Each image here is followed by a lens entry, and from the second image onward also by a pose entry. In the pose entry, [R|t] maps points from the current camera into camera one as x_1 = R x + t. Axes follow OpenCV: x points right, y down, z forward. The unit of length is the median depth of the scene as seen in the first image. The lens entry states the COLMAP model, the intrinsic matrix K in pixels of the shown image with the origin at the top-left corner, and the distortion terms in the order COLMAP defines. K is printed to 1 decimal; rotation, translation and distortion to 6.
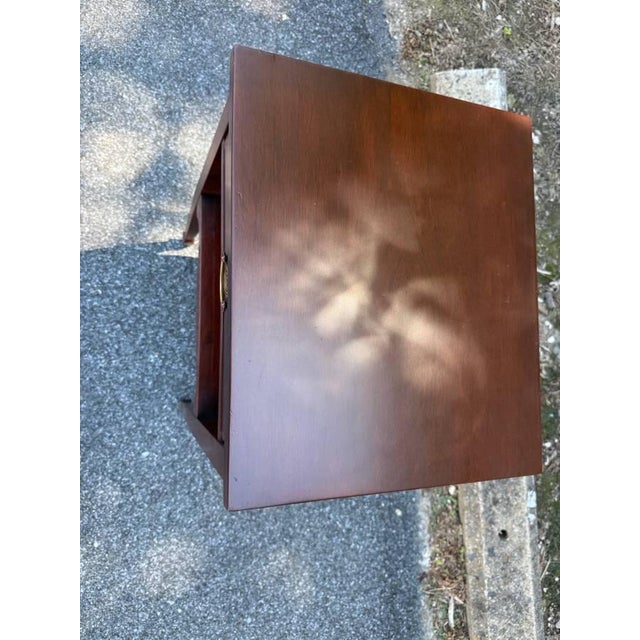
lens RADIAL K [[474.5, 0, 321.0], [0, 474.5, 321.9], [0, 0, 1]] dist [-0.003549, -0.011471]
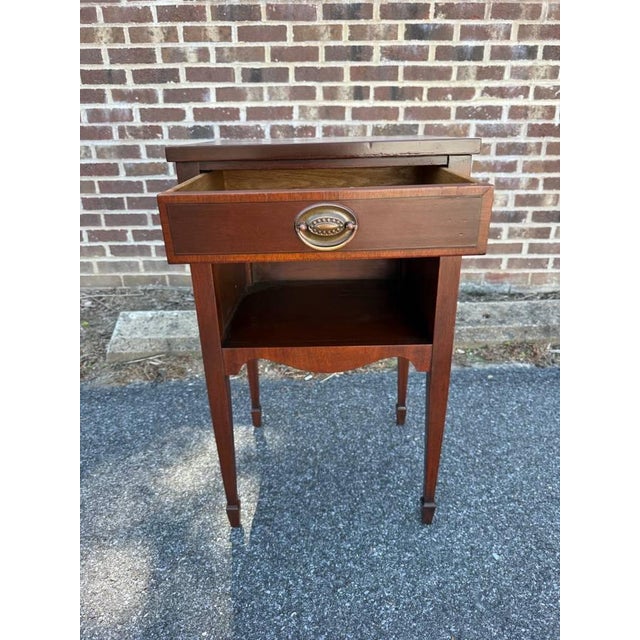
lens RADIAL K [[460.7, 0, 318.4], [0, 460.7, 314.2], [0, 0, 1]] dist [-0.002453, -0.005862]
pose [[0.002350, -0.692466, 0.721447, -0.619634], [0.998956, 0.034541, 0.029899, -0.059255], [-0.045624, 0.720623, 0.691824, 0.164096]]
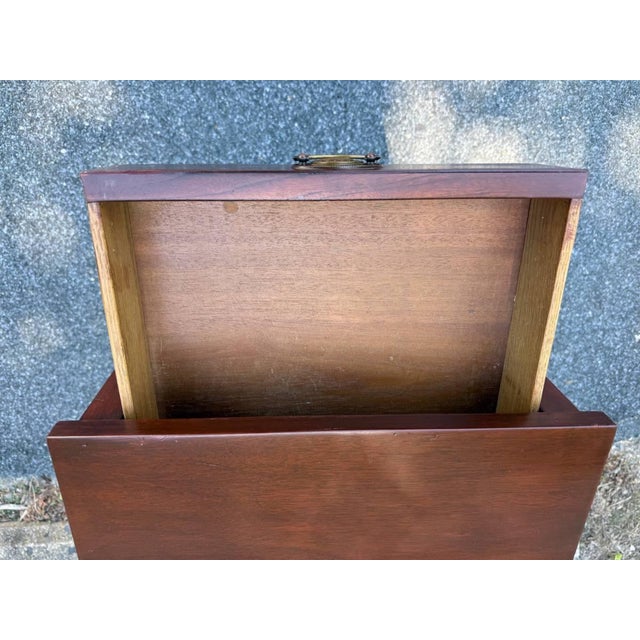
lens RADIAL K [[474.5, 0, 321.0], [0, 474.5, 321.9], [0, 0, 1]] dist [-0.003549, -0.011471]
pose [[0.002317, 0.999471, 0.032429, -0.157322], [-0.999926, 0.001929, 0.012006, -0.035023], [0.011938, -0.032455, 0.999402, 0.071249]]
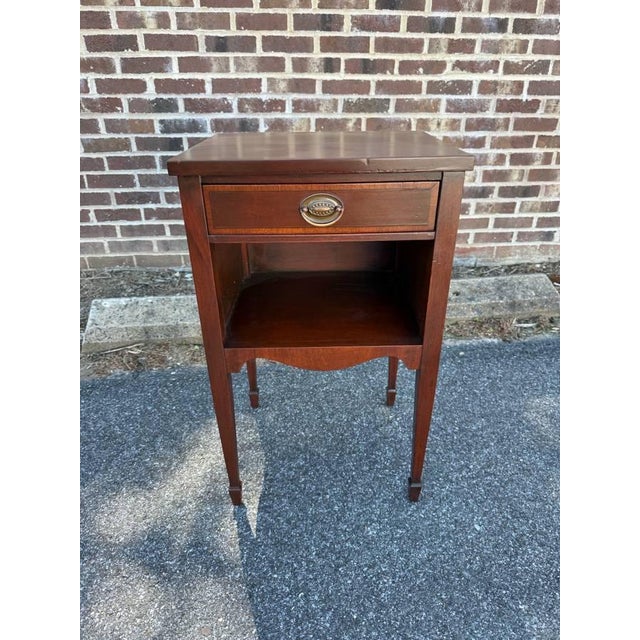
lens RADIAL K [[460.5, 0, 320.0], [0, 460.5, 320.0], [0, 0, 1]] dist [0.007714, -0.013401]
pose [[-0.079706, -0.758330, 0.646980, -0.585194], [0.992790, -0.002102, 0.119846, -0.117399], [-0.089523, 0.651868, 0.753030, 0.102810]]
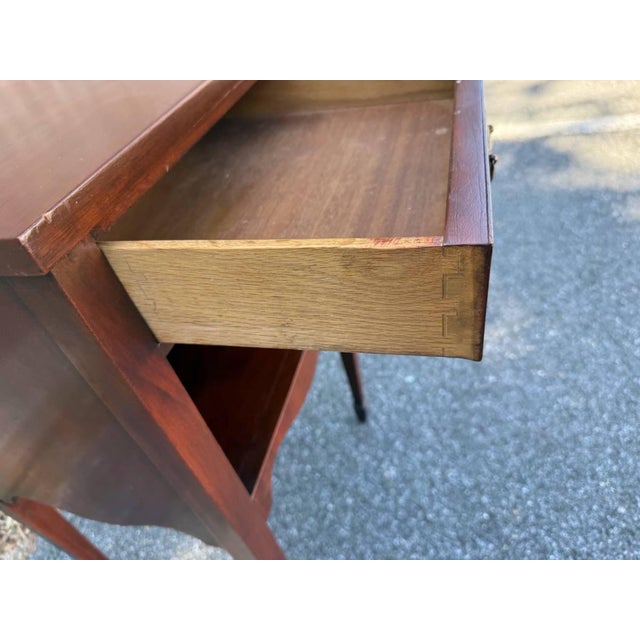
lens RADIAL K [[474.5, 0, 321.0], [0, 474.5, 321.9], [0, 0, 1]] dist [-0.003549, -0.011471]
pose [[-0.956639, -0.288777, 0.038072, -0.194194], [0.224698, -0.648473, 0.727319, -0.353941], [-0.185344, 0.704337, 0.685243, 0.292088]]
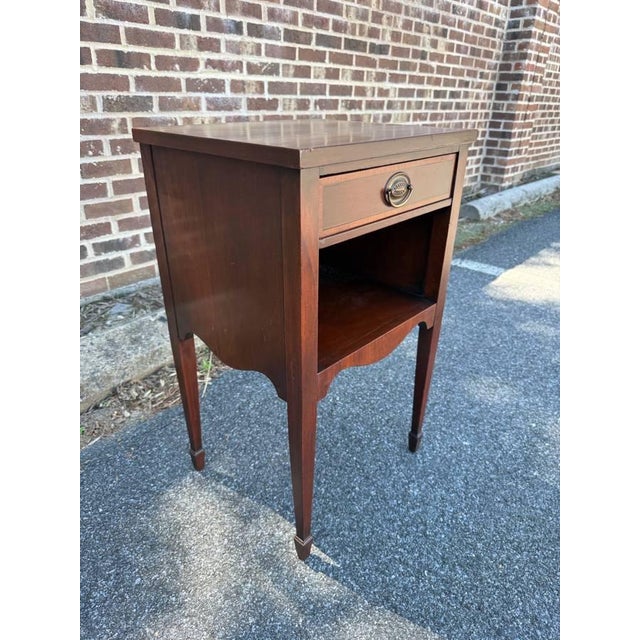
lens RADIAL K [[465.8, 0, 320.0], [0, 465.8, 320.0], [0, 0, 1]] dist [0.001550, -0.004657]
pose [[-0.682011, -0.620290, 0.387429, -0.361757], [0.650867, -0.273215, 0.708326, -0.589382], [-0.333517, 0.735251, 0.590062, 0.259371]]
